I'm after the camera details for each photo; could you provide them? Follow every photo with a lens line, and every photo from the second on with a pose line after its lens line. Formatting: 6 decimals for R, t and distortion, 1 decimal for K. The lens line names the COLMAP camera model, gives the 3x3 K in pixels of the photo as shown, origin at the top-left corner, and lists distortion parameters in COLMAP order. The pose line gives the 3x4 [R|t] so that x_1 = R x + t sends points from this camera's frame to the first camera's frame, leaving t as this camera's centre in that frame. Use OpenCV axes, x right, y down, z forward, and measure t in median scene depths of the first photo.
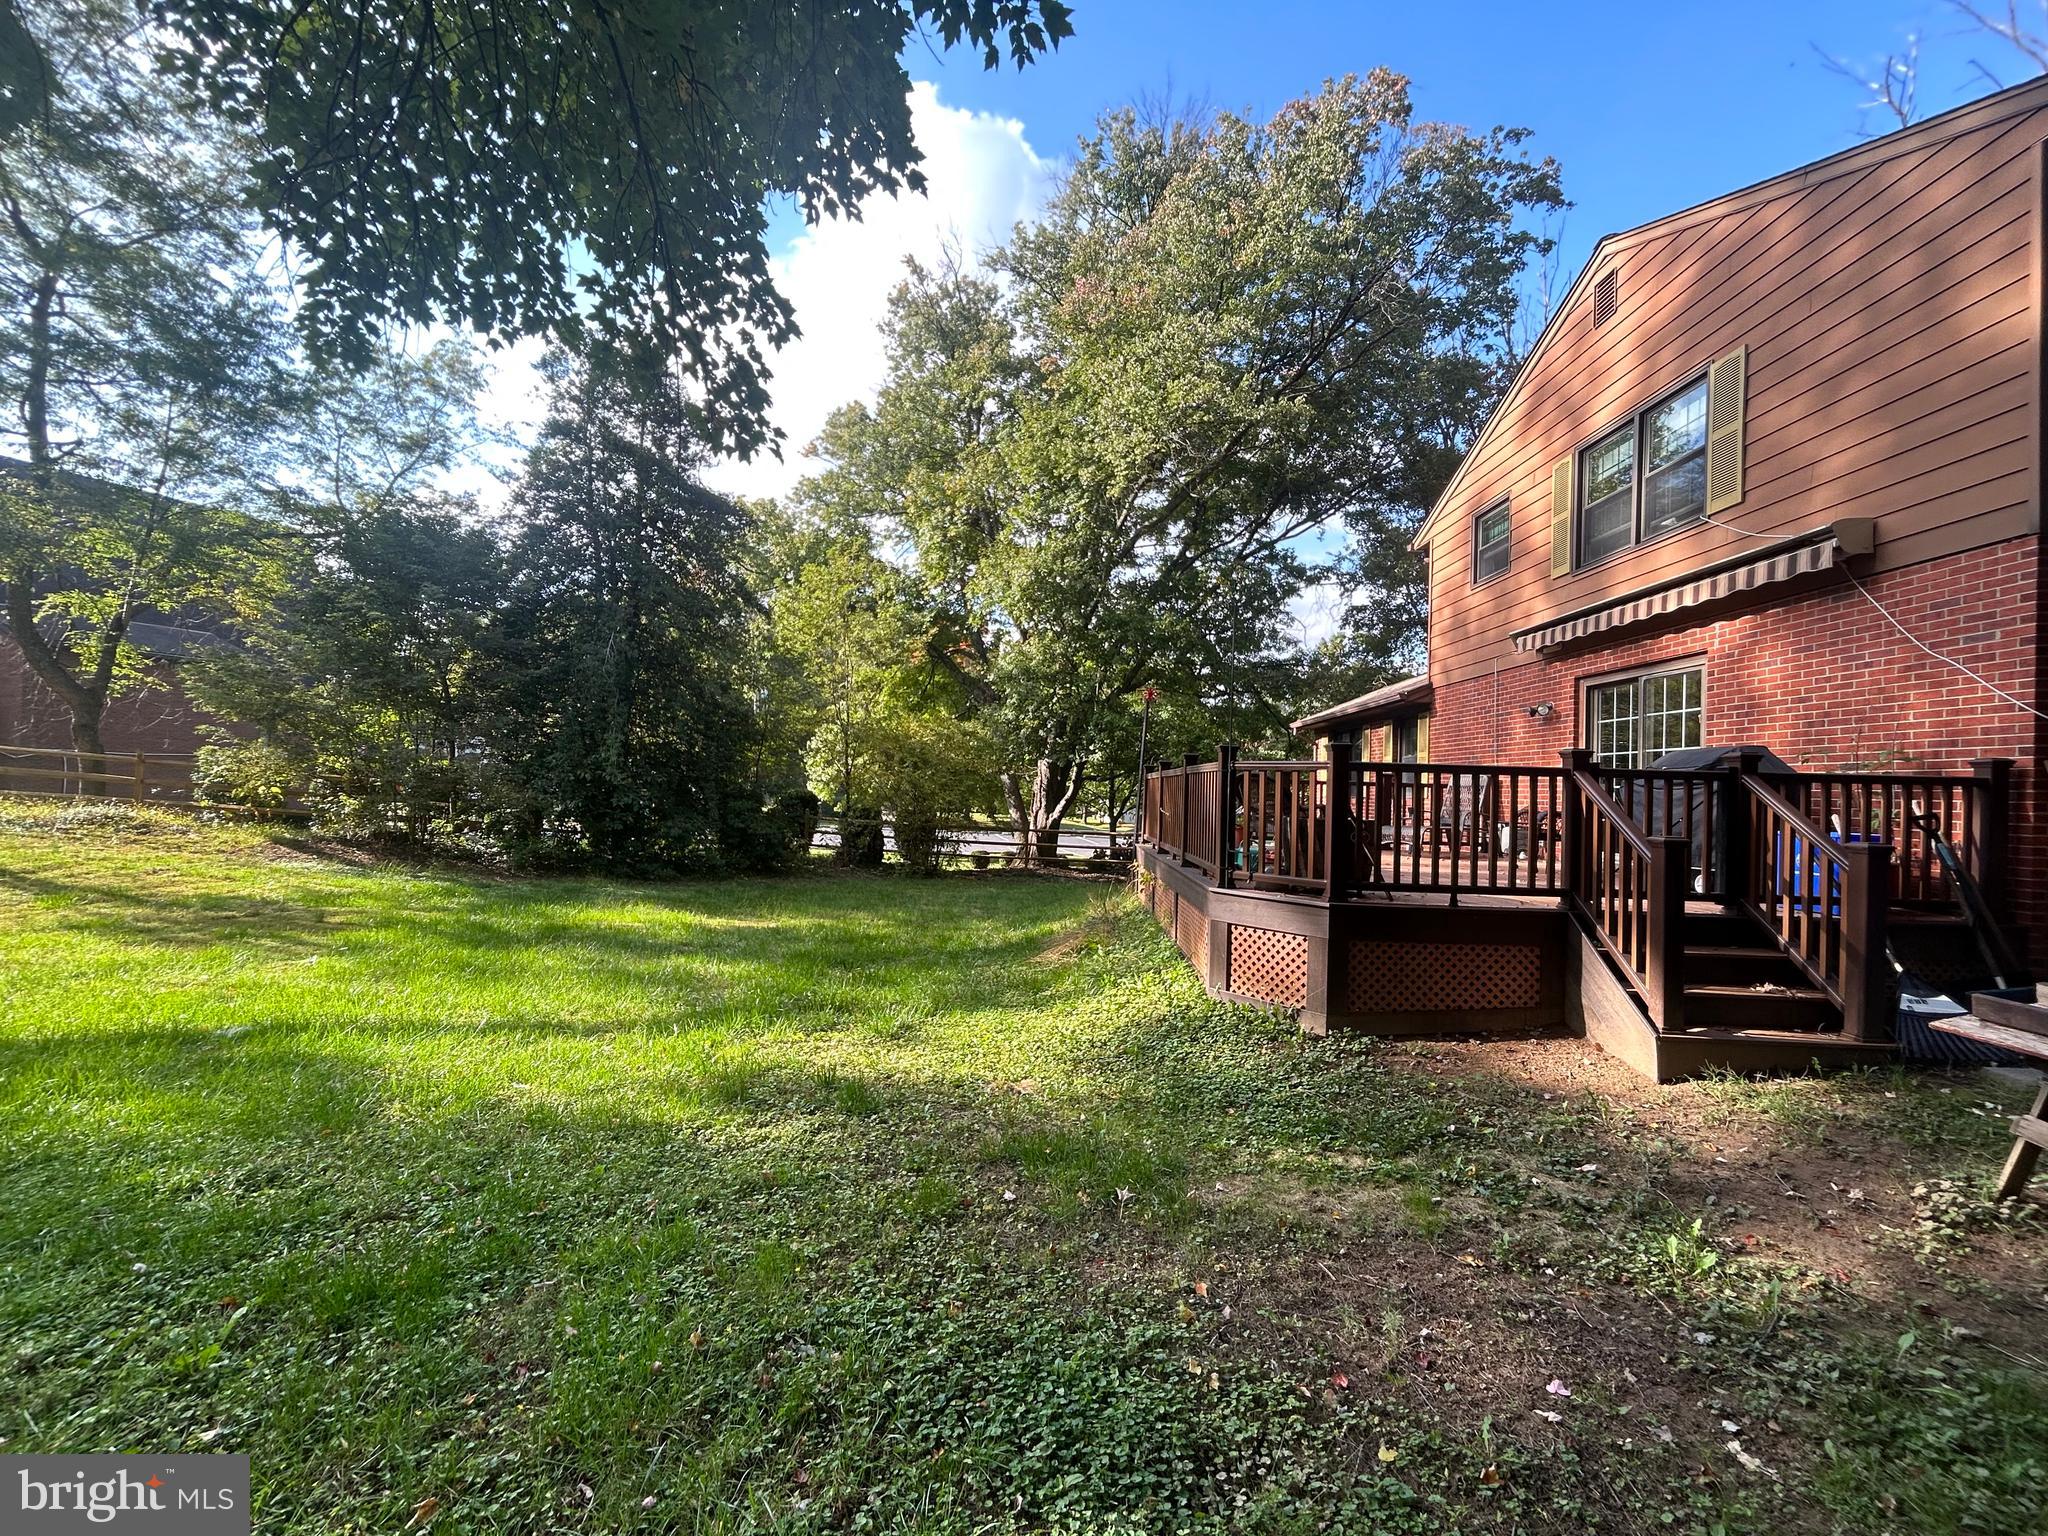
lens RADIAL K [[828.6, 0, 1012.6], [0, 828.6, 774.9], [0, 0, 1]] dist [-0.000416, 0.000567]
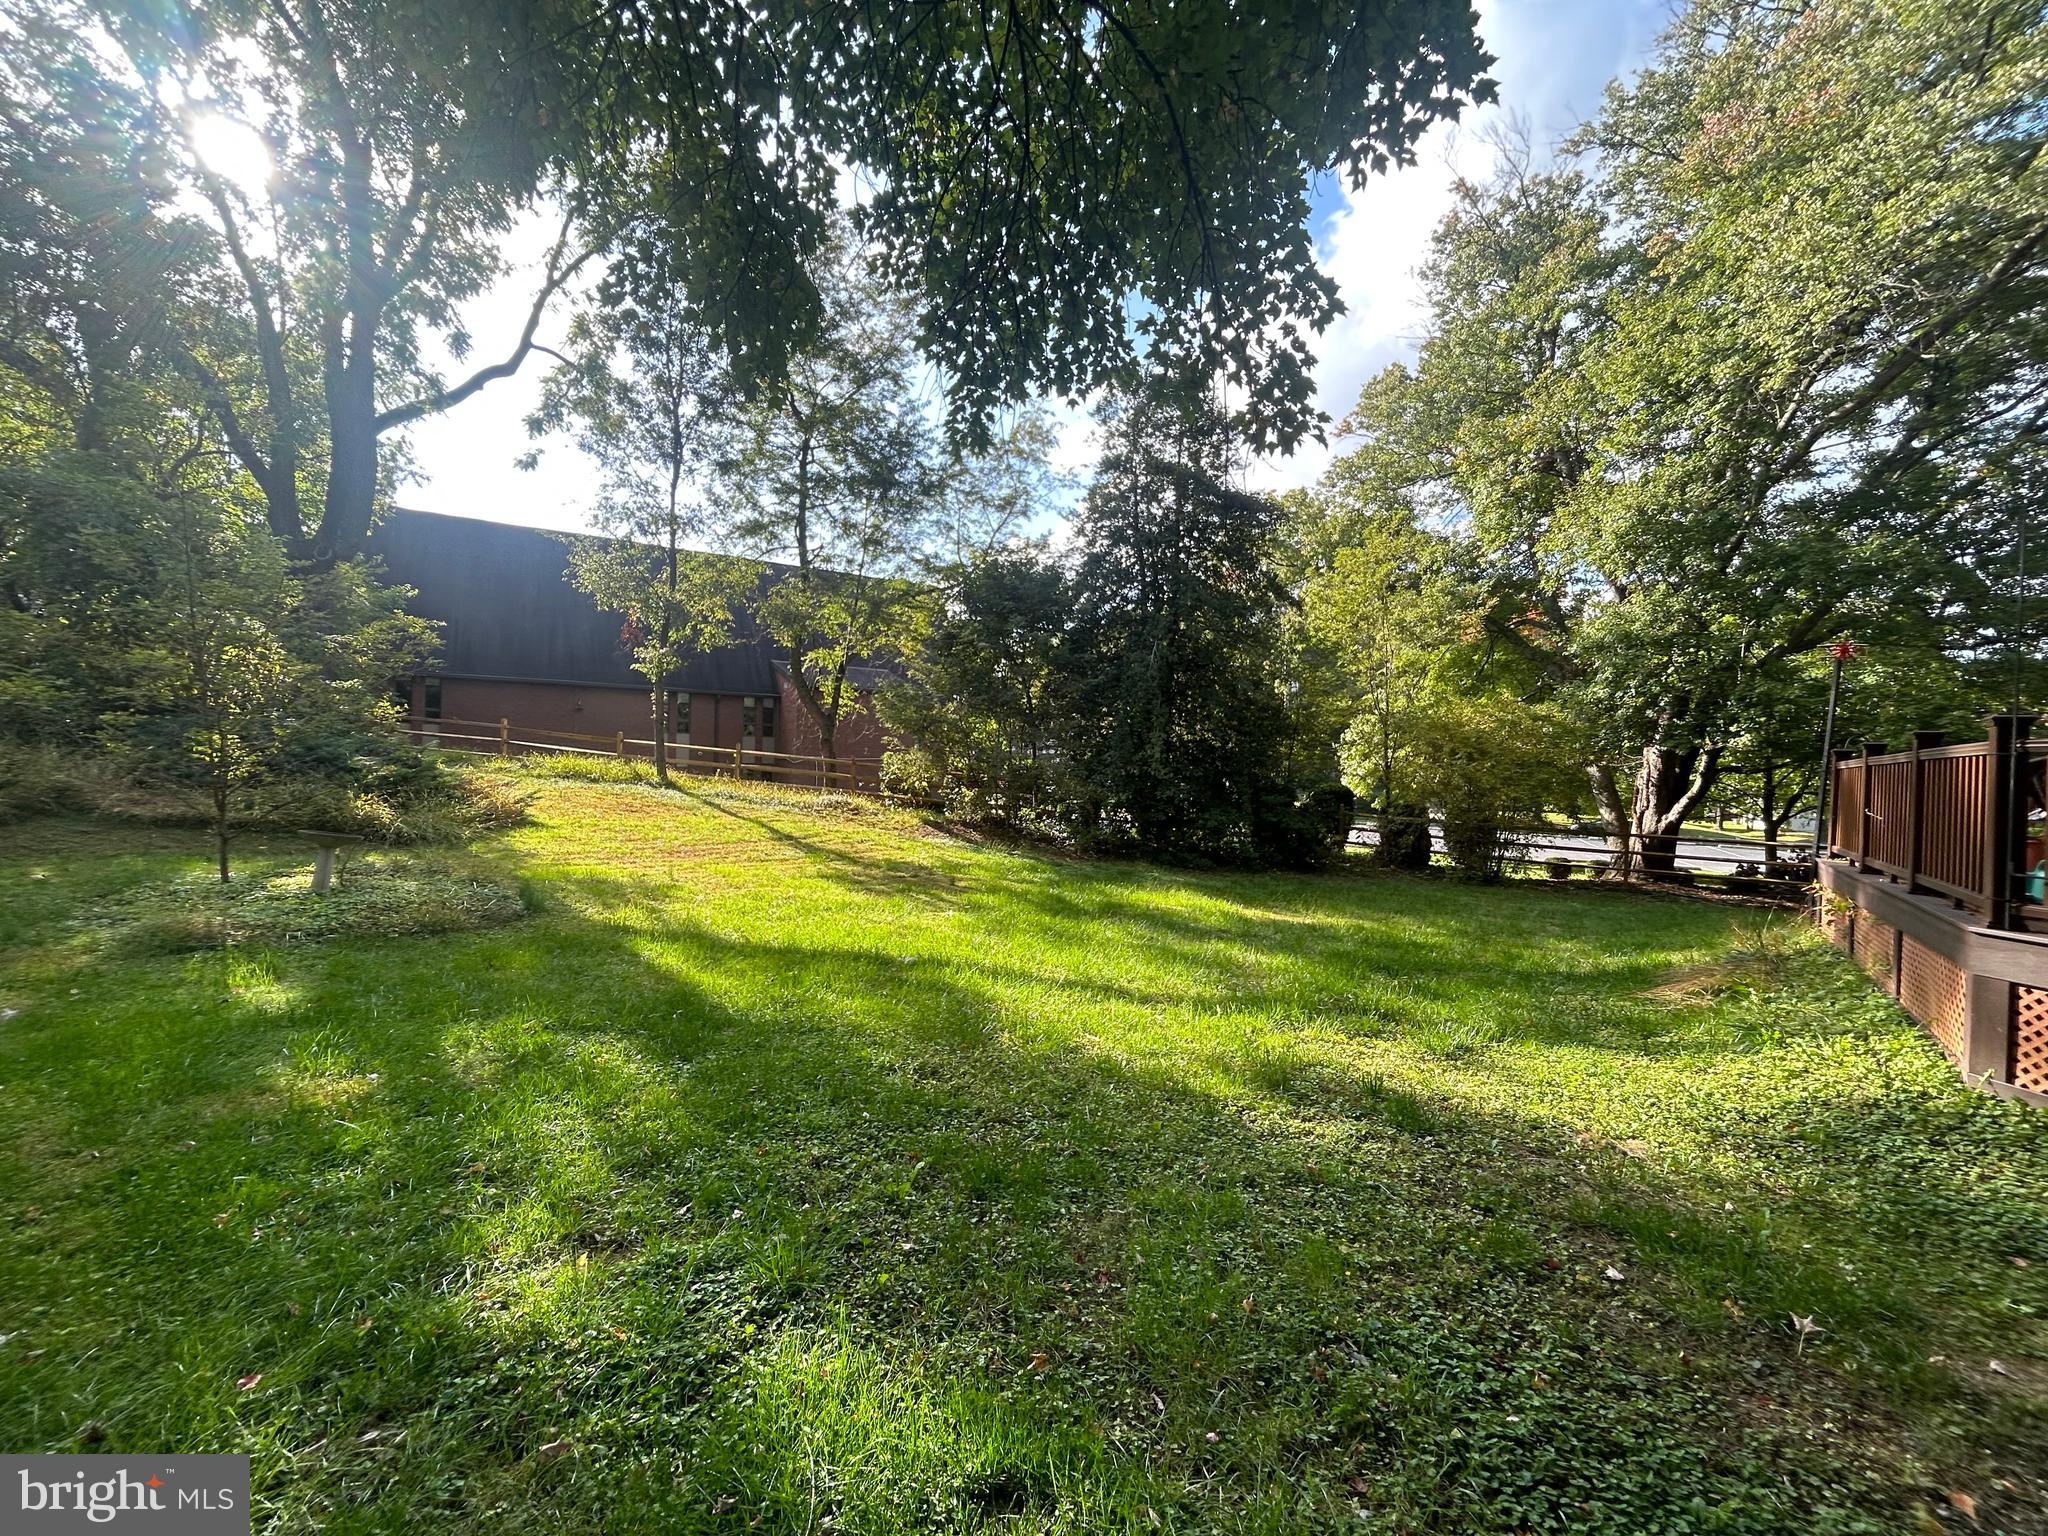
lens RADIAL K [[828.6, 0, 1013.7], [0, 828.6, 777.2], [0, 0, 1]] dist [-0.000416, 0.000567]
pose [[0.815161, -0.003790, -0.579222, -0.005838], [0.008991, 0.999941, 0.006110, 0.001583], [0.579165, -0.010188, 0.815147, -0.006653]]
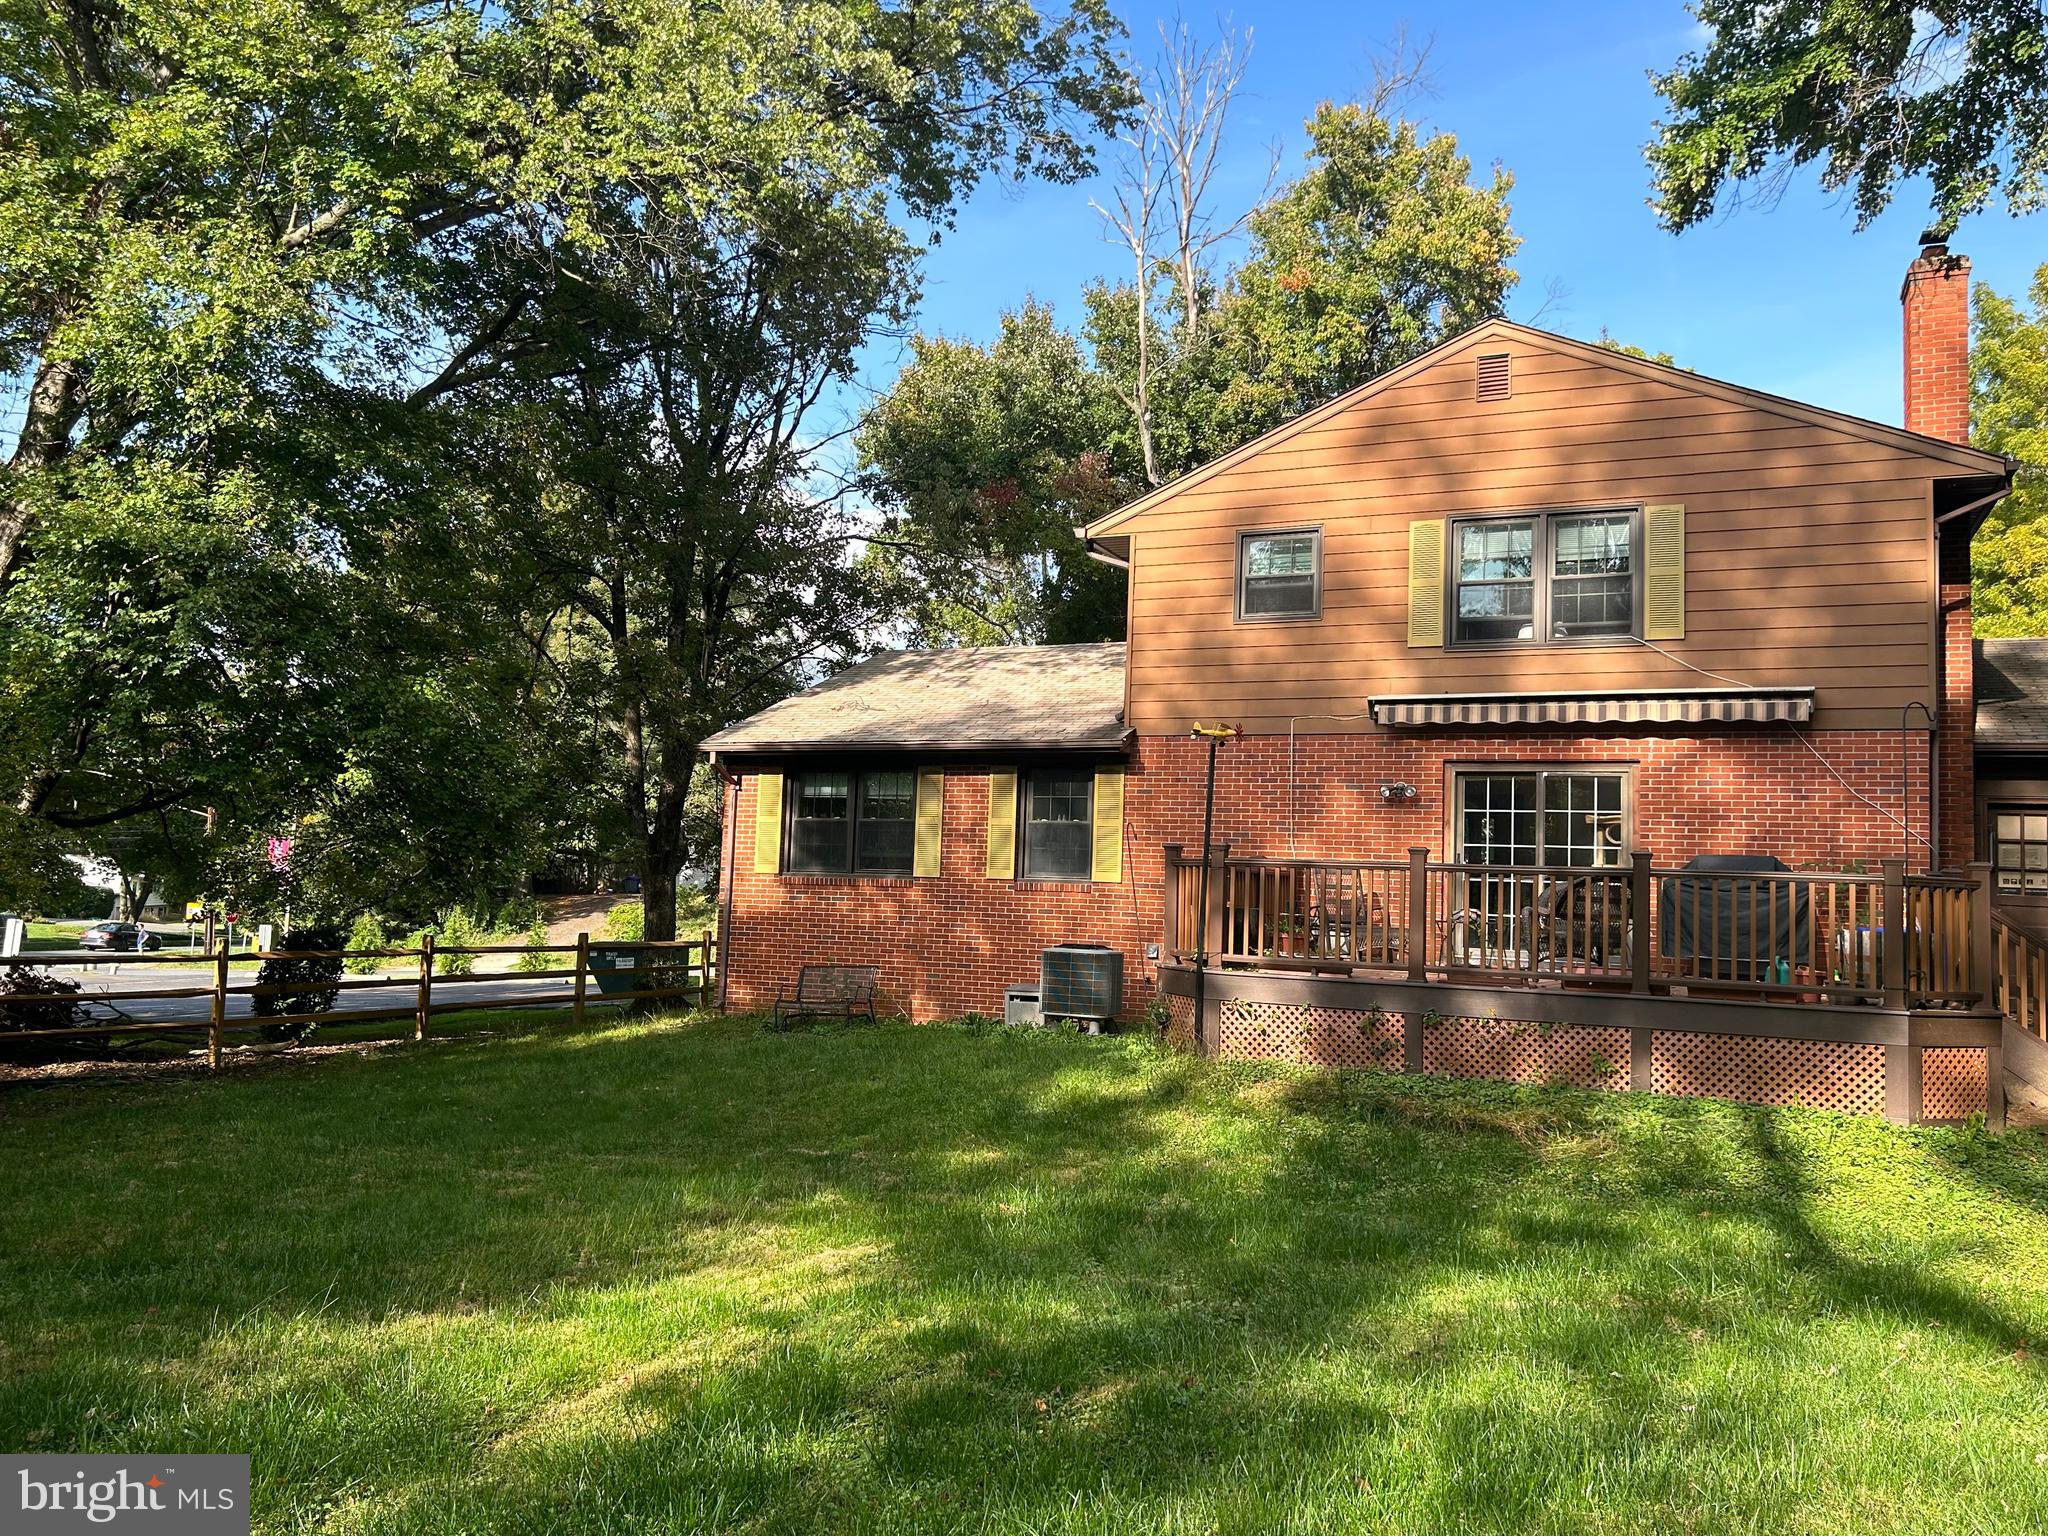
lens RADIAL K [[1550.6, 0, 1035.4], [0, 1550.6, 756.1], [0, 0, 1]] dist [0.047640, -0.052534]
pose [[0.364890, 0.064333, 0.928825, -1.431298], [-0.039547, 0.997781, -0.053573, -0.014226], [-0.930210, -0.017184, 0.366625, 1.023007]]
